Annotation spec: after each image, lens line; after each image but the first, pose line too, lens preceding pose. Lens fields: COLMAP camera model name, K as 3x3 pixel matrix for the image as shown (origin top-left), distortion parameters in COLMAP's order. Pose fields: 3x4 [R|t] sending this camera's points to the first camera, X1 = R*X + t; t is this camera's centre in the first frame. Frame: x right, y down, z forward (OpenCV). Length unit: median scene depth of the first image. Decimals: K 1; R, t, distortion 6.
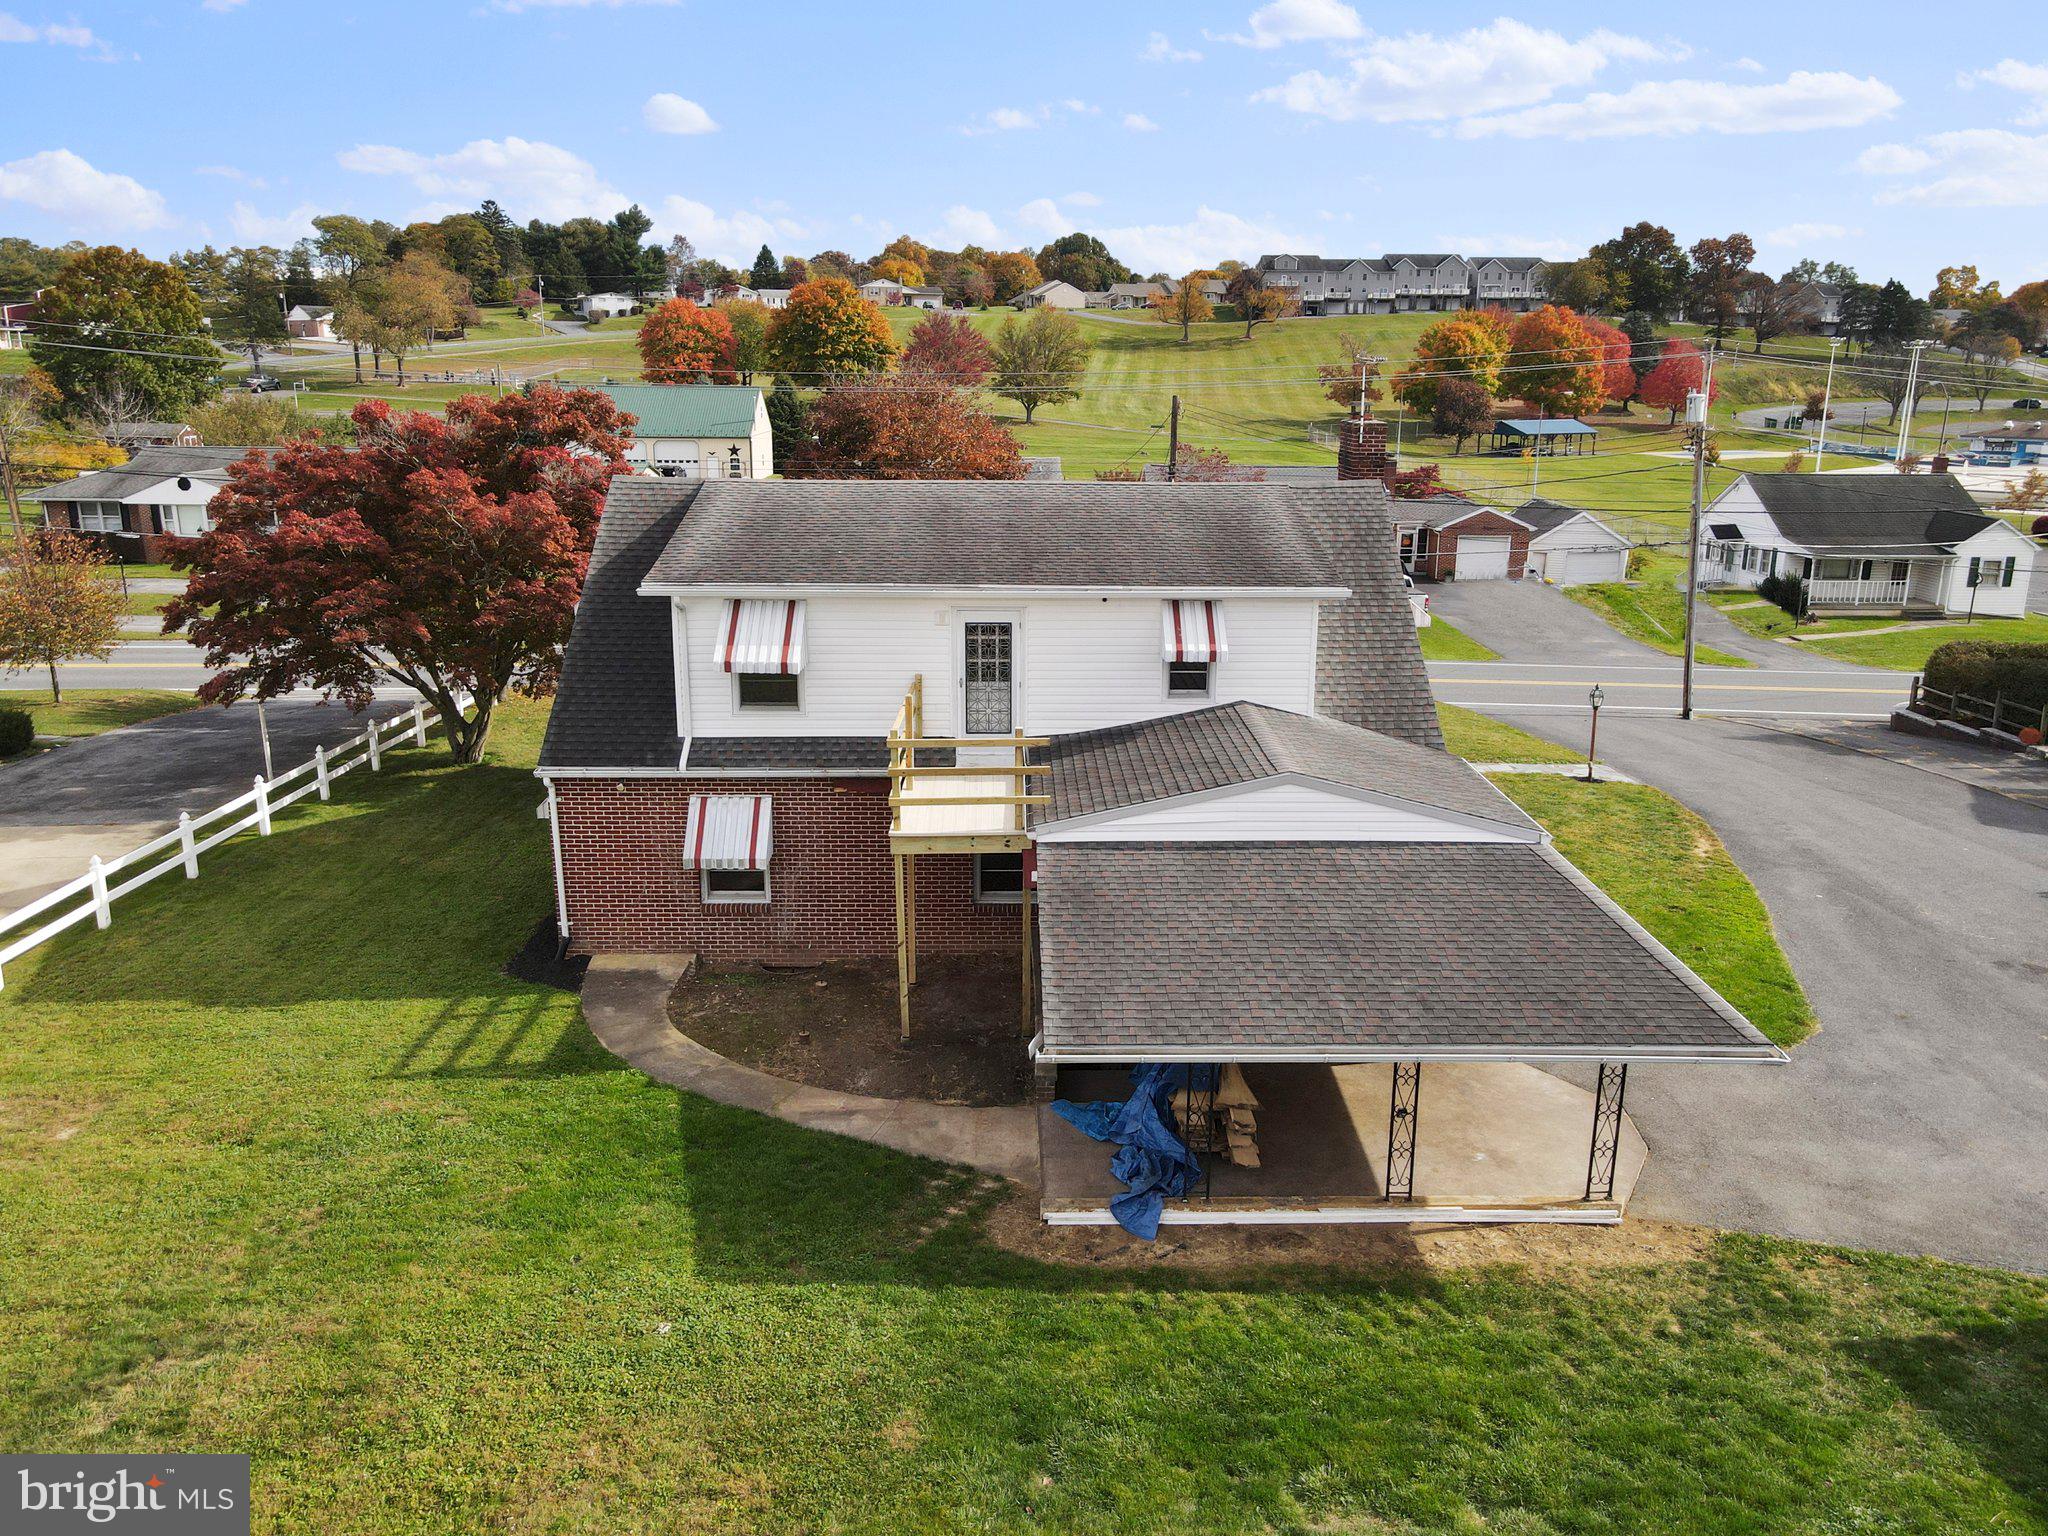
lens RADIAL K [[1502.3, 0, 1026.9], [0, 1502.3, 758.7], [0, 0, 1]] dist [0.015468, 0.011891]
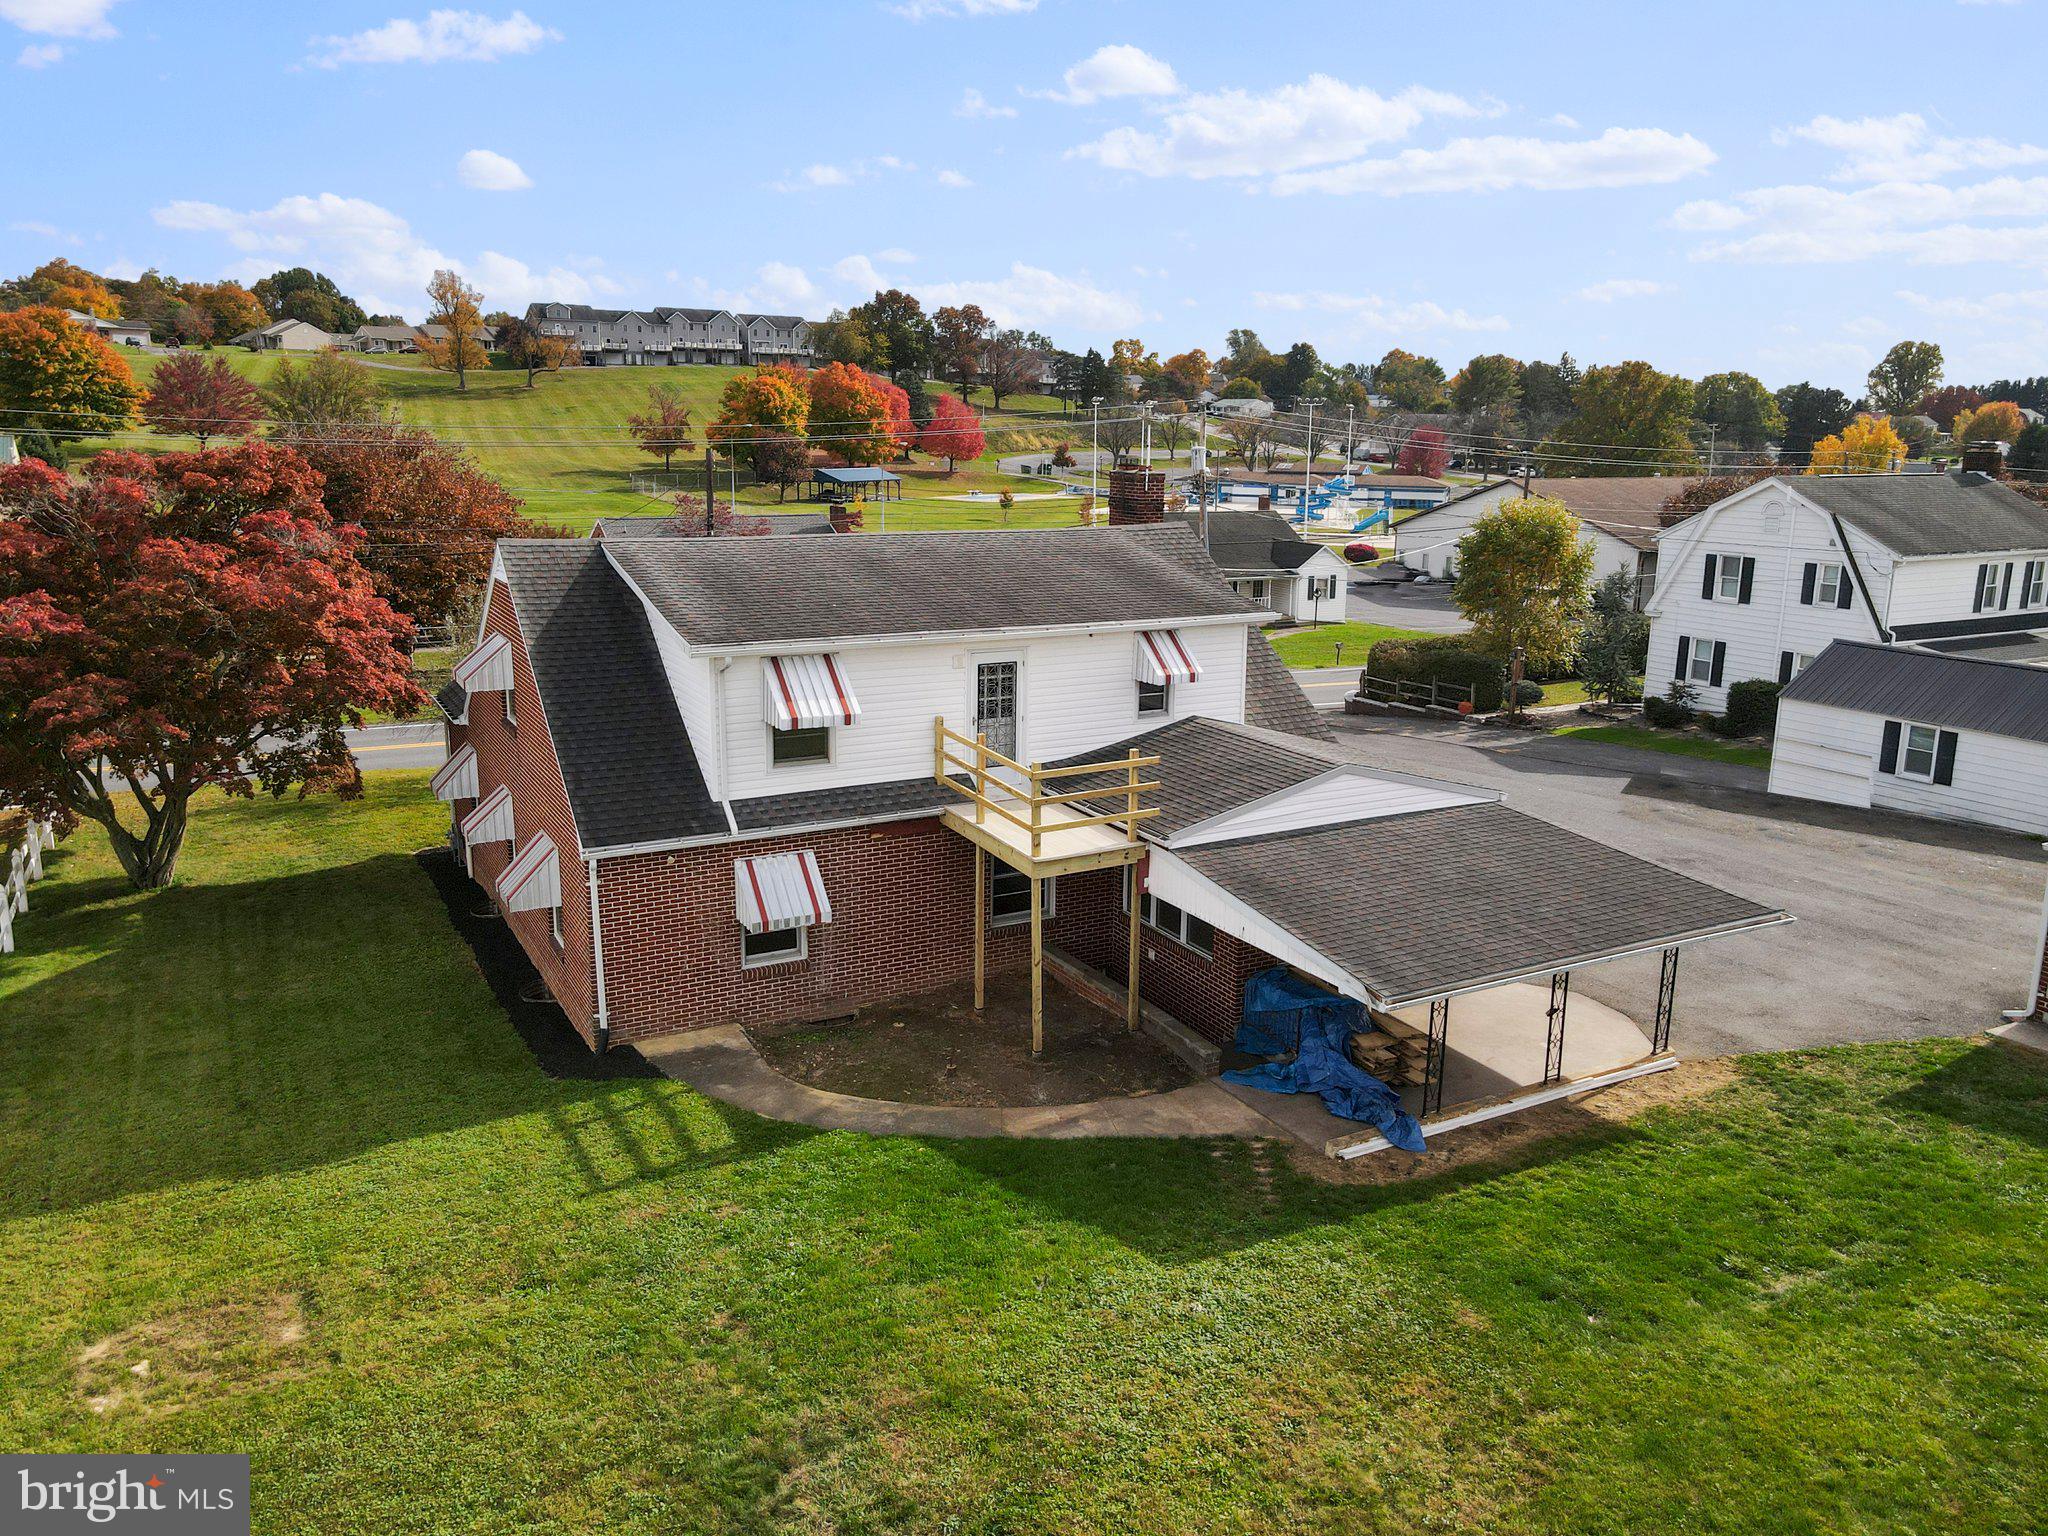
lens RADIAL K [[1502.3, 0, 1026.9], [0, 1502.3, 758.7], [0, 0, 1]] dist [0.015468, 0.011891]
pose [[0.884312, -0.098118, 0.456470, -0.389355], [0.112381, 0.993657, -0.004129, -0.012230], [-0.453170, 0.054950, 0.889729, 0.031405]]
